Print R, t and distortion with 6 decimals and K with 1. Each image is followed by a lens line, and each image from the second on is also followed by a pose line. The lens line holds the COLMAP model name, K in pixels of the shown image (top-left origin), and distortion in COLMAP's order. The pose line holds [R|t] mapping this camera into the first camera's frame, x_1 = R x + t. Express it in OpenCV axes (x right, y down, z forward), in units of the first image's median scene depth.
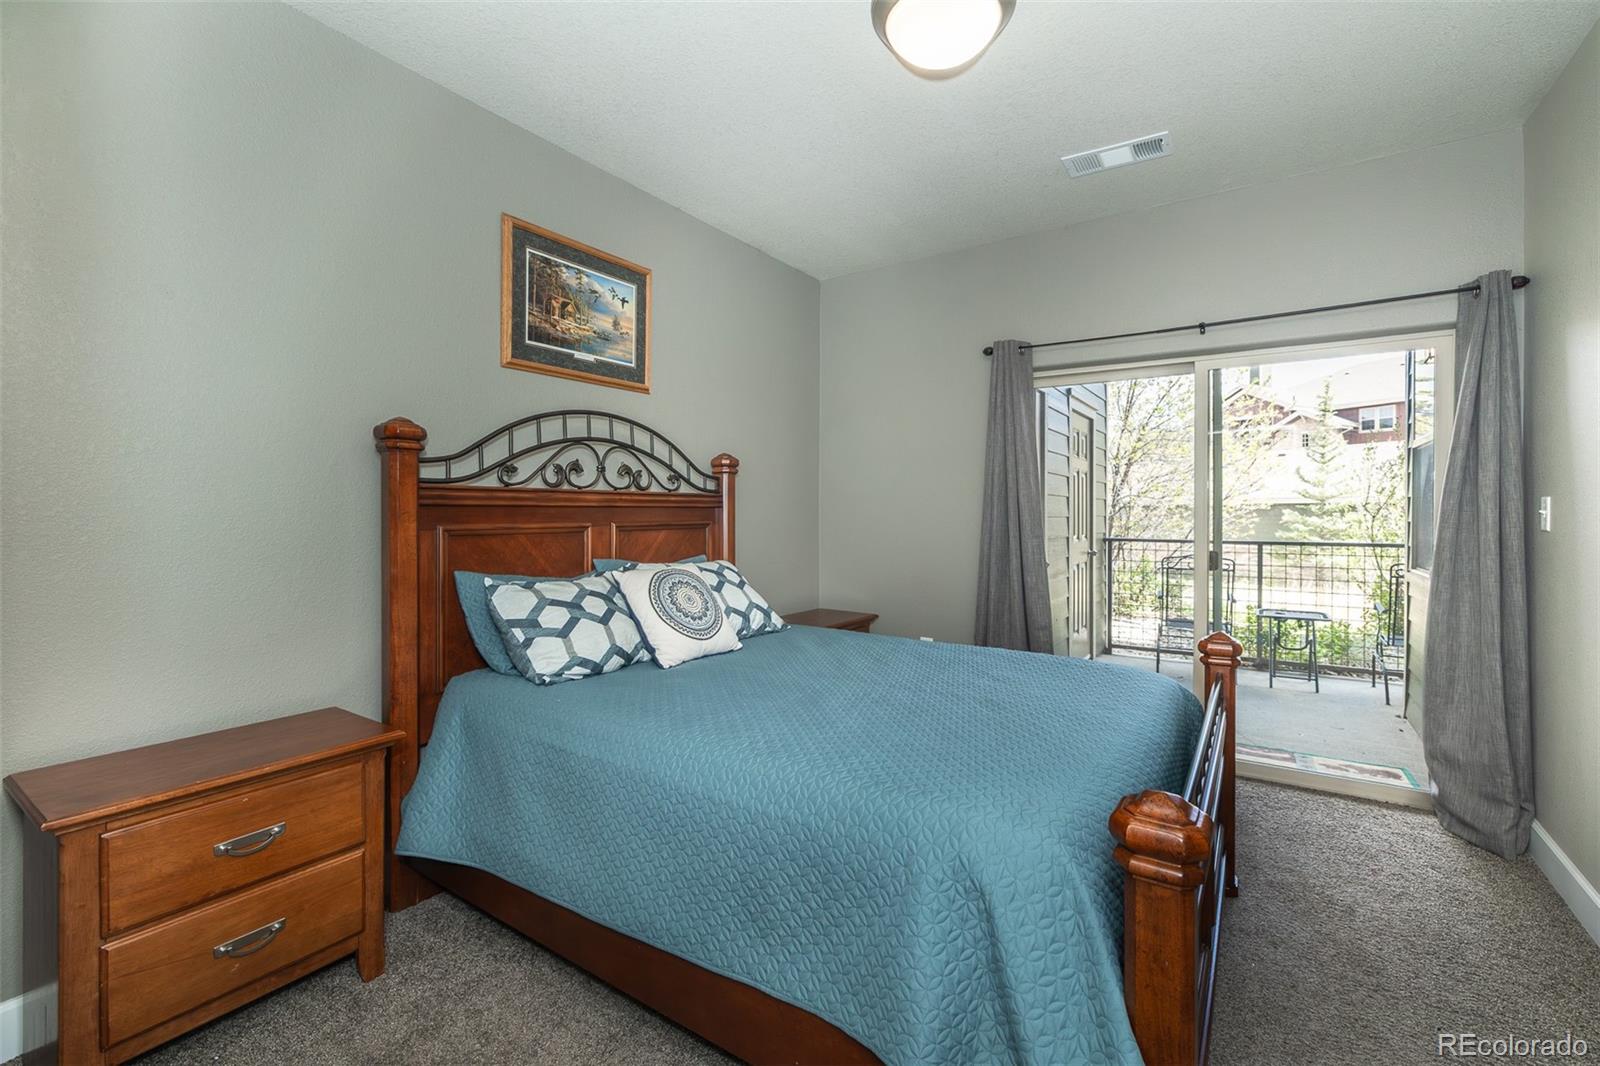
lens RADIAL K [[694.2, 0, 795.8], [0, 694.2, 519.0], [0, 0, 1]] dist [-0.002929, -0.000346]
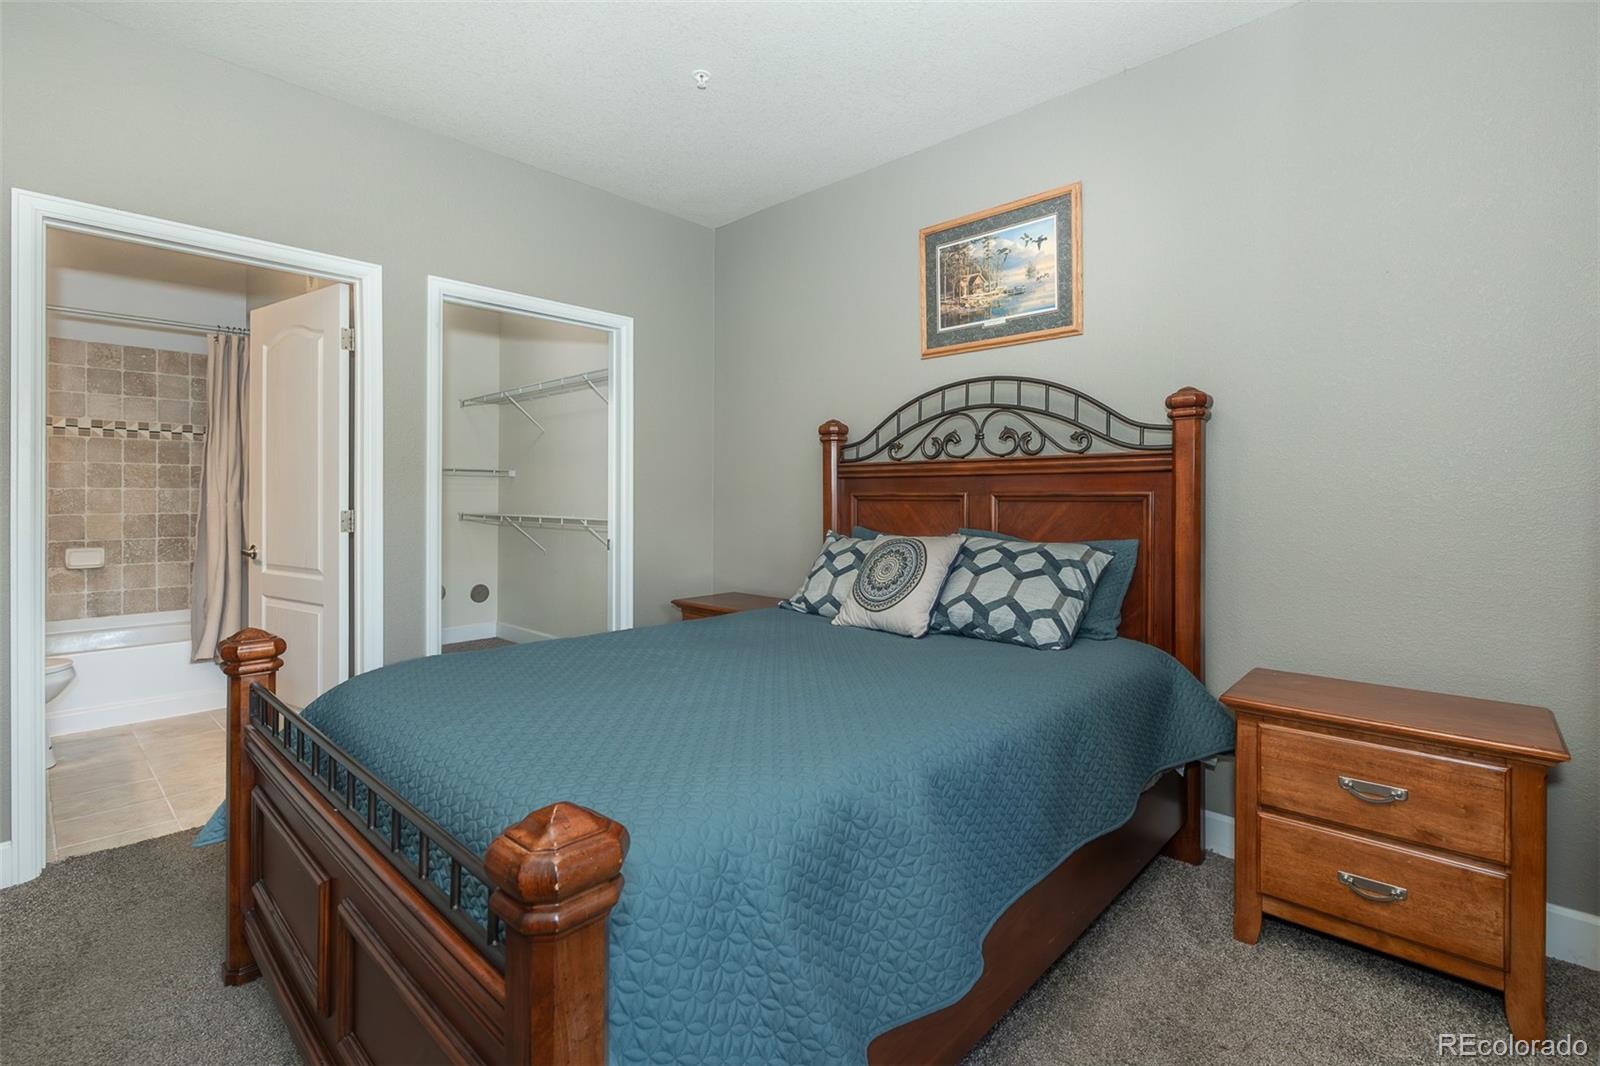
lens RADIAL K [[694.2, 0, 812.2], [0, 694.2, 492.2], [0, 0, 1]] dist [-0.002929, -0.000346]
pose [[-0.126204, 0.005380, -0.991990, 0.718532], [-0.003079, 0.999978, 0.005815, 0.001811], [0.992000, 0.003788, -0.126184, 0.889313]]
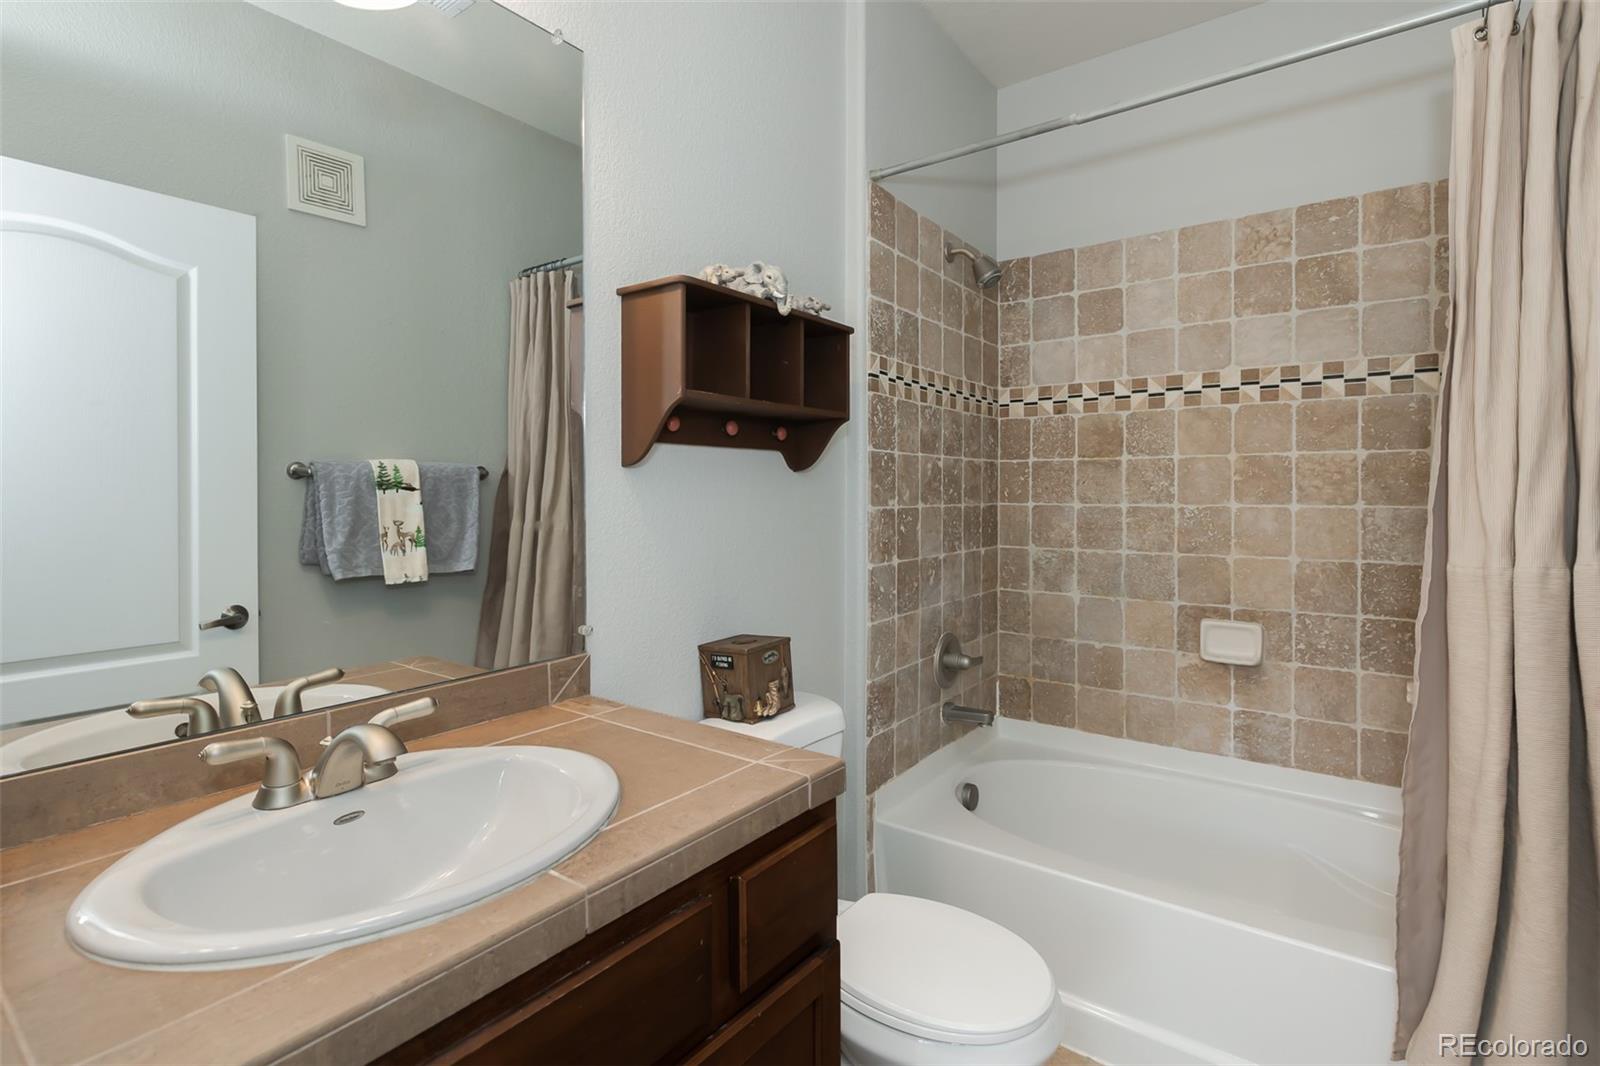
lens RADIAL K [[694.2, 0, 857.4], [0, 694.2, 501.5], [0, 0, 1]] dist [-0.002929, -0.000346]
pose [[-0.999205, 0.007783, 0.039091, 0.508505], [0.008161, 0.999921, 0.009517, -0.000502], [-0.039014, 0.009828, -0.999190, 0.664842]]
